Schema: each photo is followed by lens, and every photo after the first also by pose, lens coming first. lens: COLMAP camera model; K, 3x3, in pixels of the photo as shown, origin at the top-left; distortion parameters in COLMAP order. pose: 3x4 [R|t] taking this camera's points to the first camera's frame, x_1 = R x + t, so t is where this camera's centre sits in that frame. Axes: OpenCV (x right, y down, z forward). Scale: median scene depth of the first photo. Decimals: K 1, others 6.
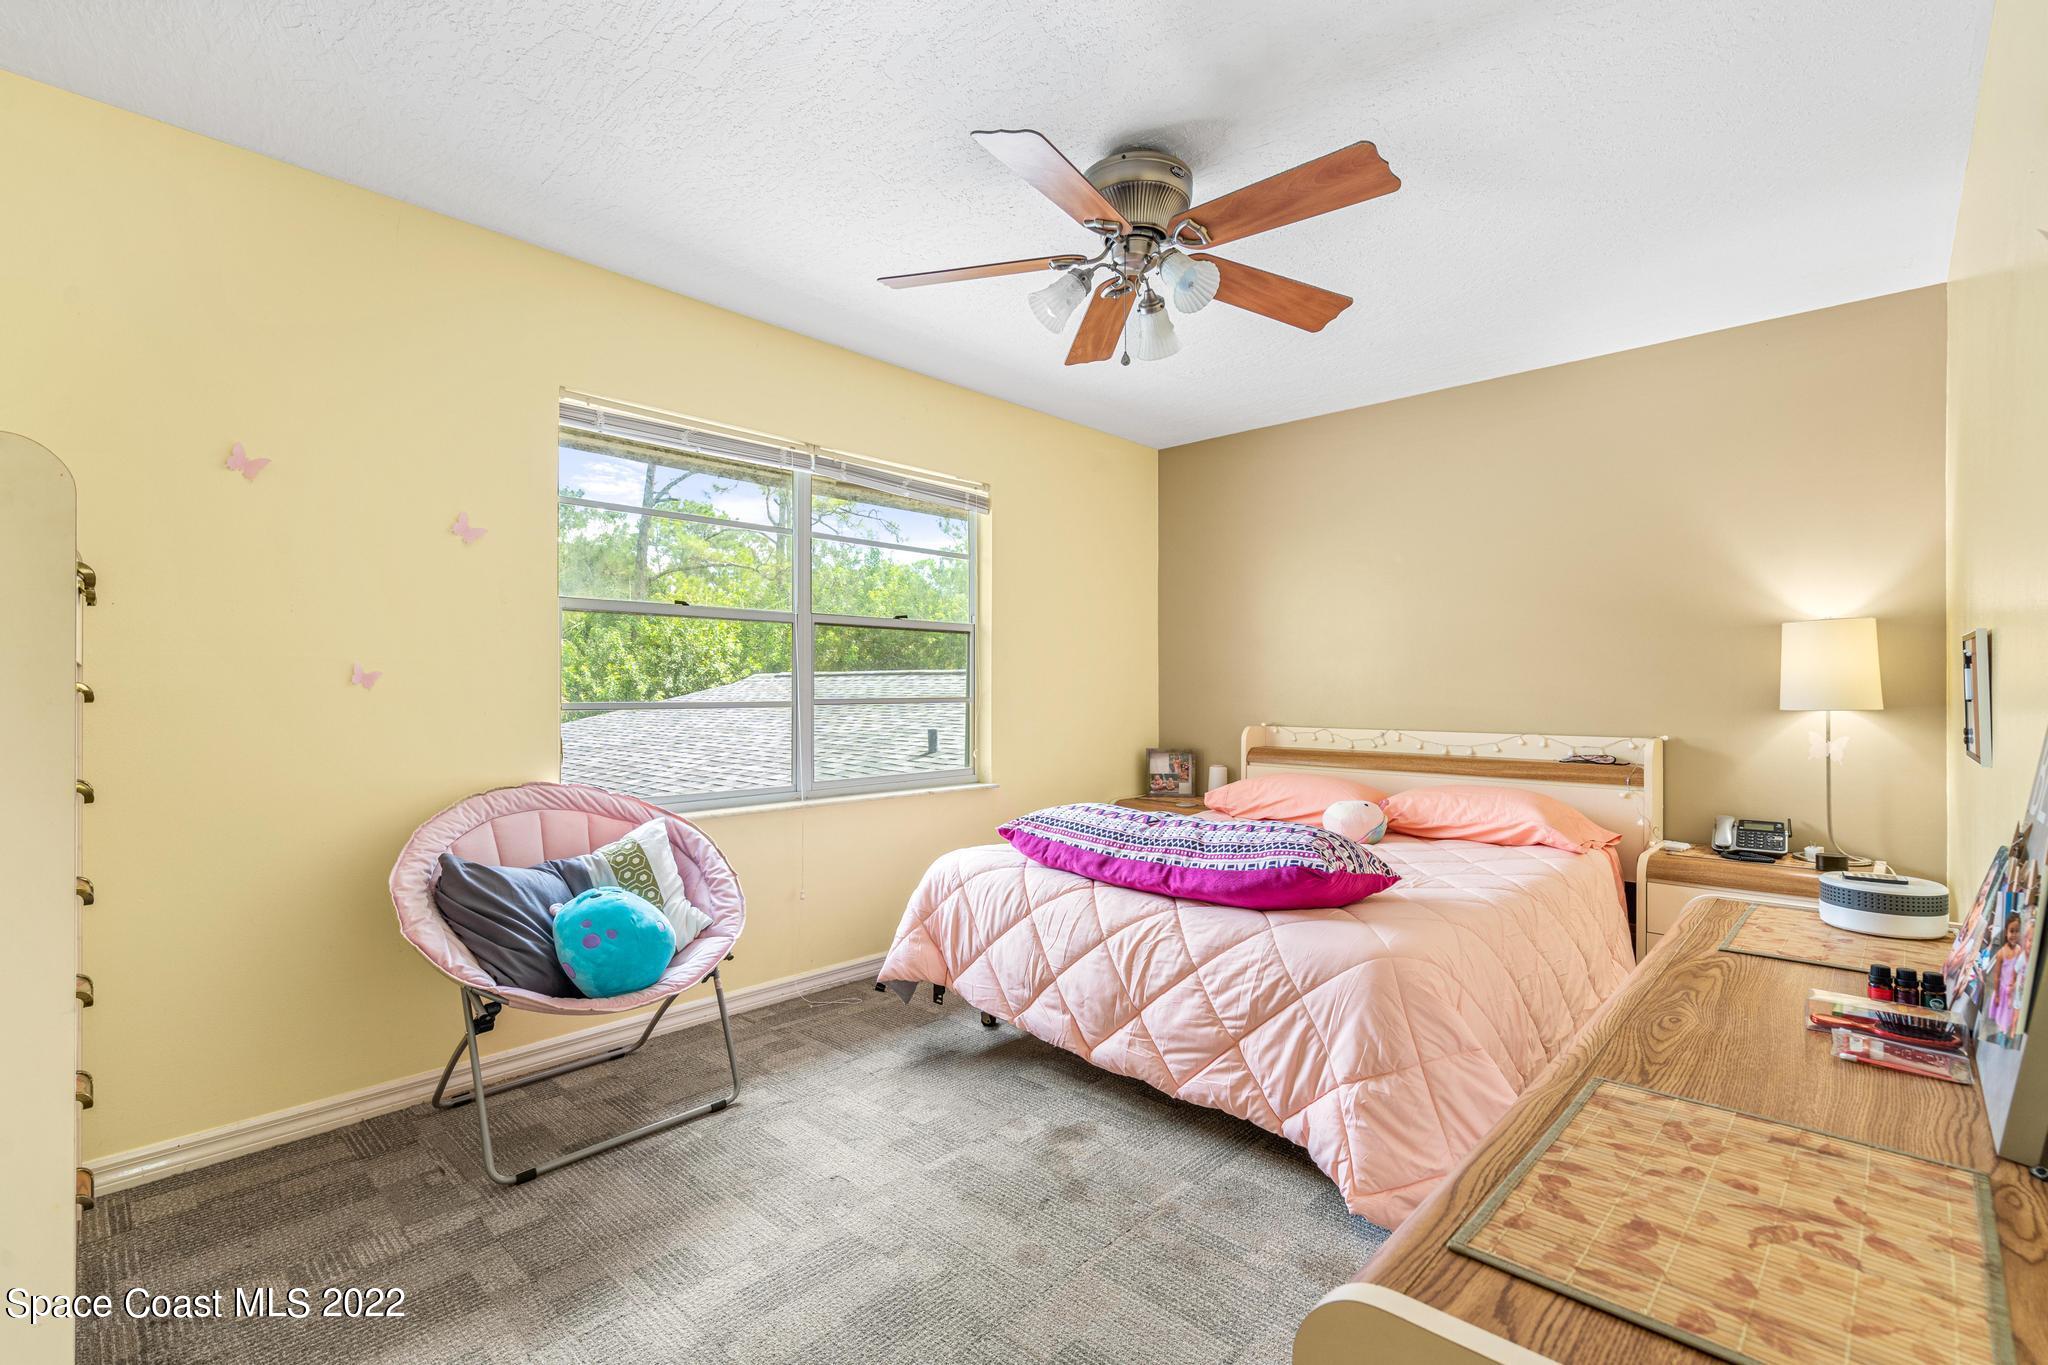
lens RADIAL K [[916.2, 0, 1025.3], [0, 916.2, 687.9], [0, 0, 1]] dist [-0.006738, 0.001397]
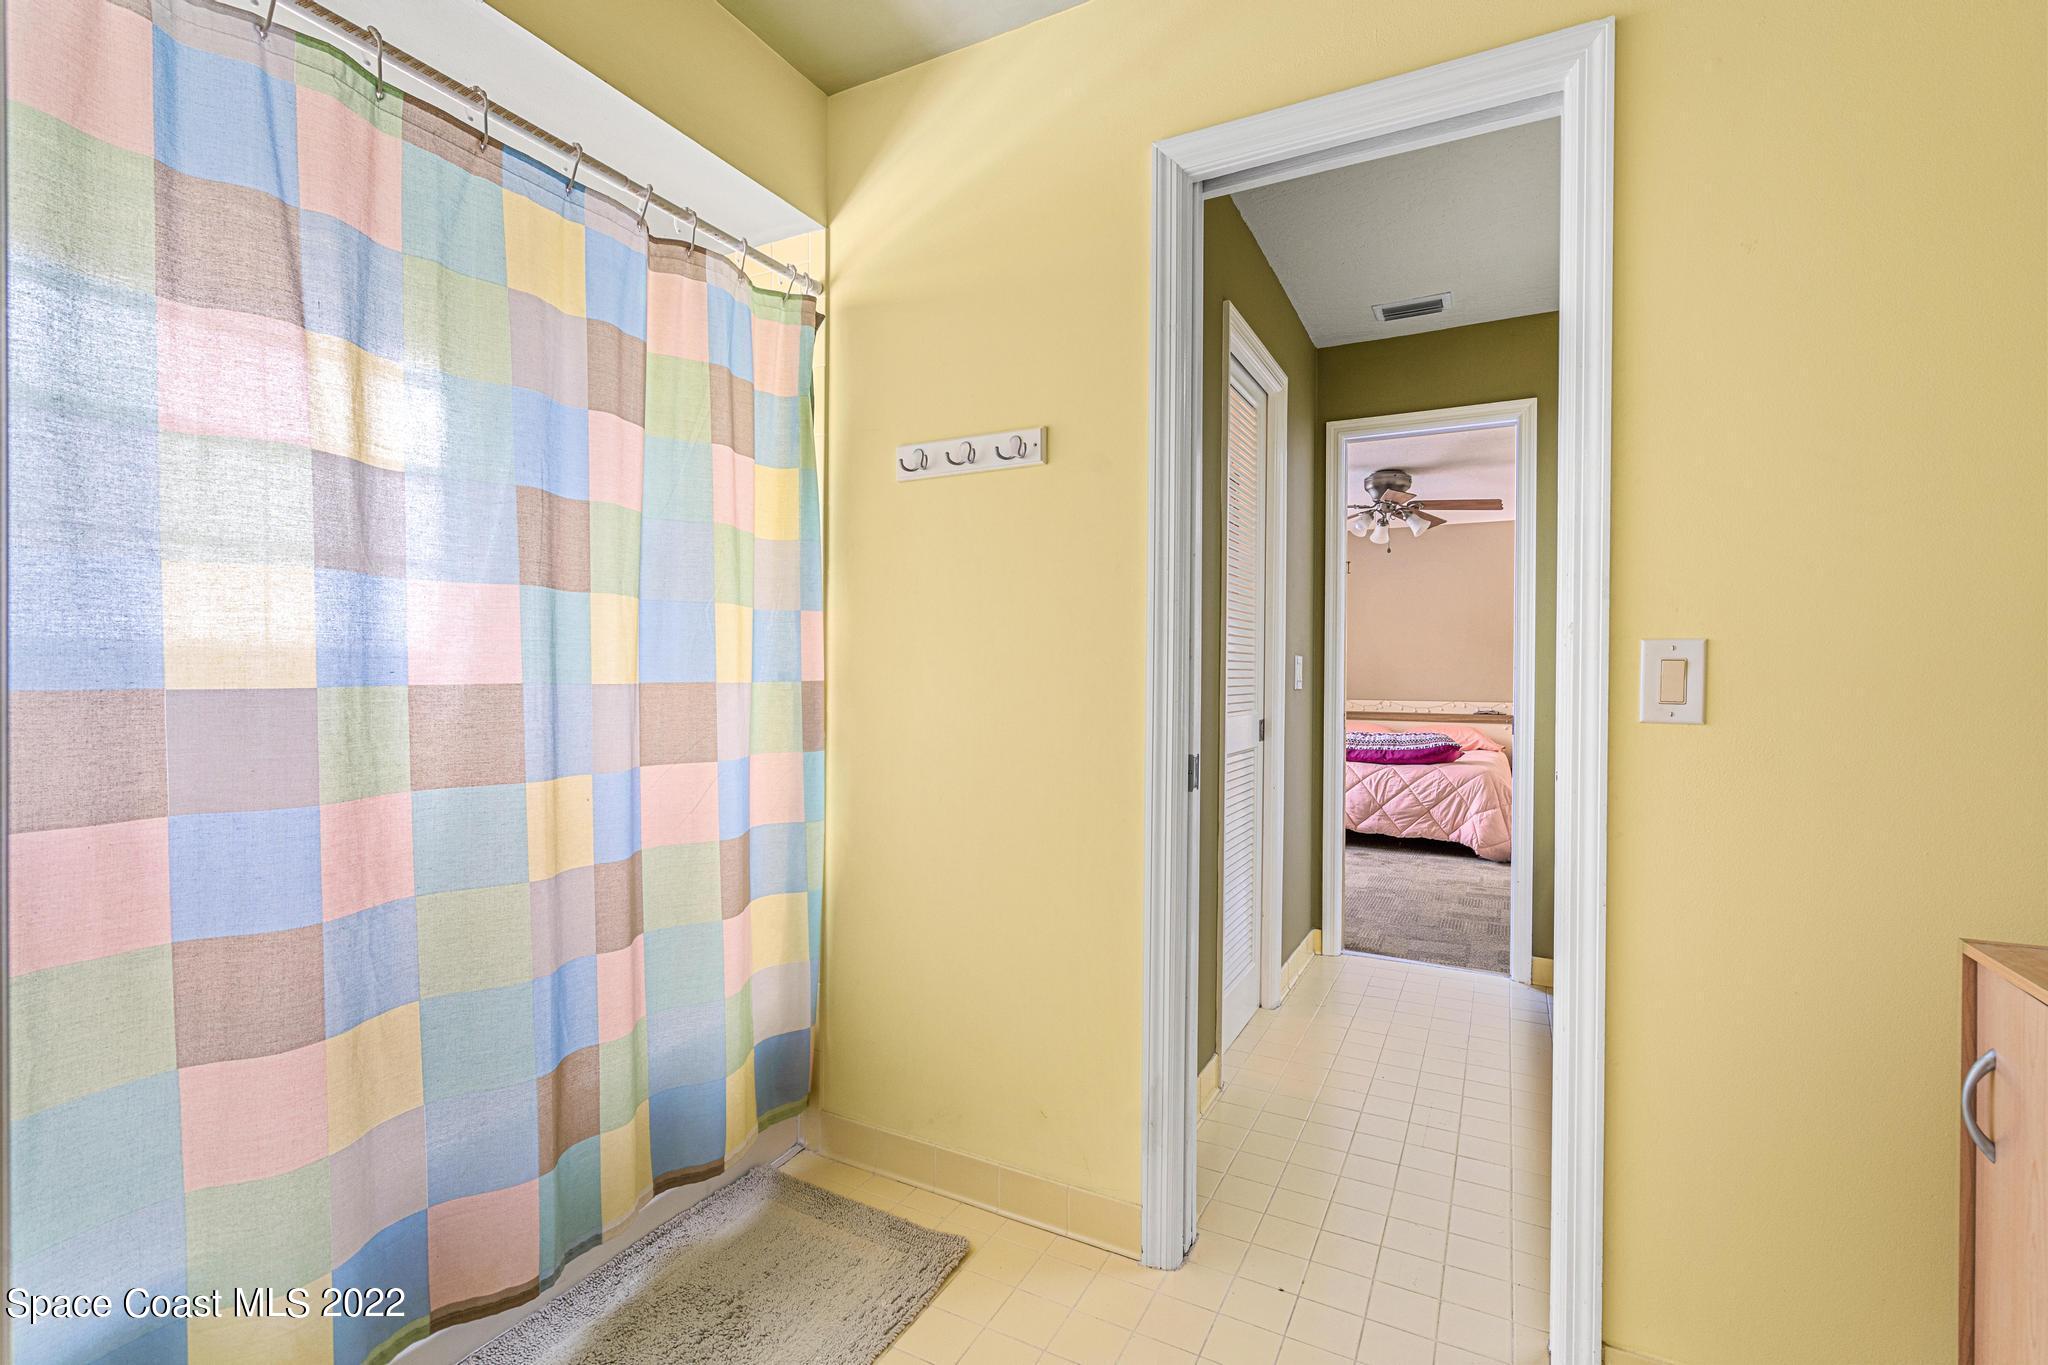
lens RADIAL K [[916.2, 0, 1028.7], [0, 916.2, 682.4], [0, 0, 1]] dist [-0.006738, 0.001397]
pose [[0.964129, 0.001815, 0.265428, -1.503489], [-0.002554, 0.999994, 0.002439, 0.007964], [-0.265422, -0.003029, 0.964128, -1.185651]]
